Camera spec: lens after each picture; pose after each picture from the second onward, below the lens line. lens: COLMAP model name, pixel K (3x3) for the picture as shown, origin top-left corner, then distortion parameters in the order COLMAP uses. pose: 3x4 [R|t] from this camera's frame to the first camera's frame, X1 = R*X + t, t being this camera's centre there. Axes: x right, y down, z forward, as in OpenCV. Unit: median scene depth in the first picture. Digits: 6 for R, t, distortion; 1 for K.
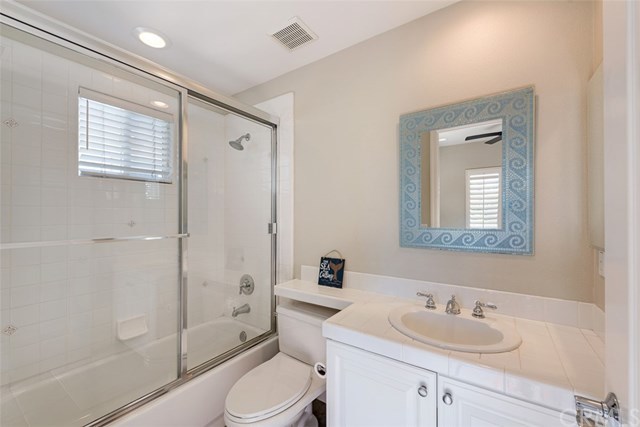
lens RADIAL K [[256.7, 0, 320.9], [0, 256.7, 216.1], [0, 0, 1]] dist [-0.018859, -0.001123]
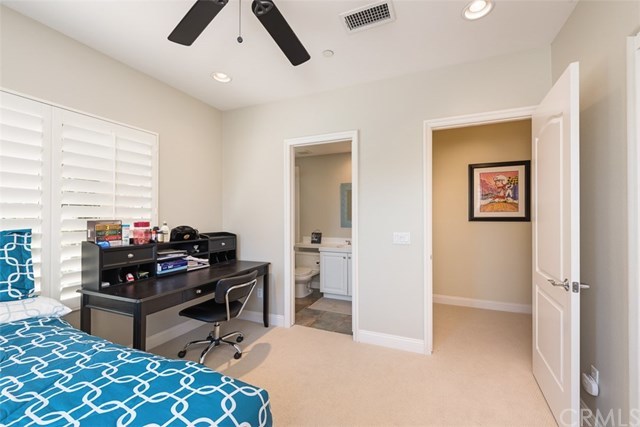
lens RADIAL K [[277.7, 0, 320.0], [0, 277.7, 213.7], [0, 0, 1]] dist [0.000179, -0.000015]
pose [[0.982555, 0.002658, 0.185951, -0.469557], [-0.001798, 0.999987, -0.004793, -0.019459], [-0.185962, 0.004375, 0.982547, -1.879718]]
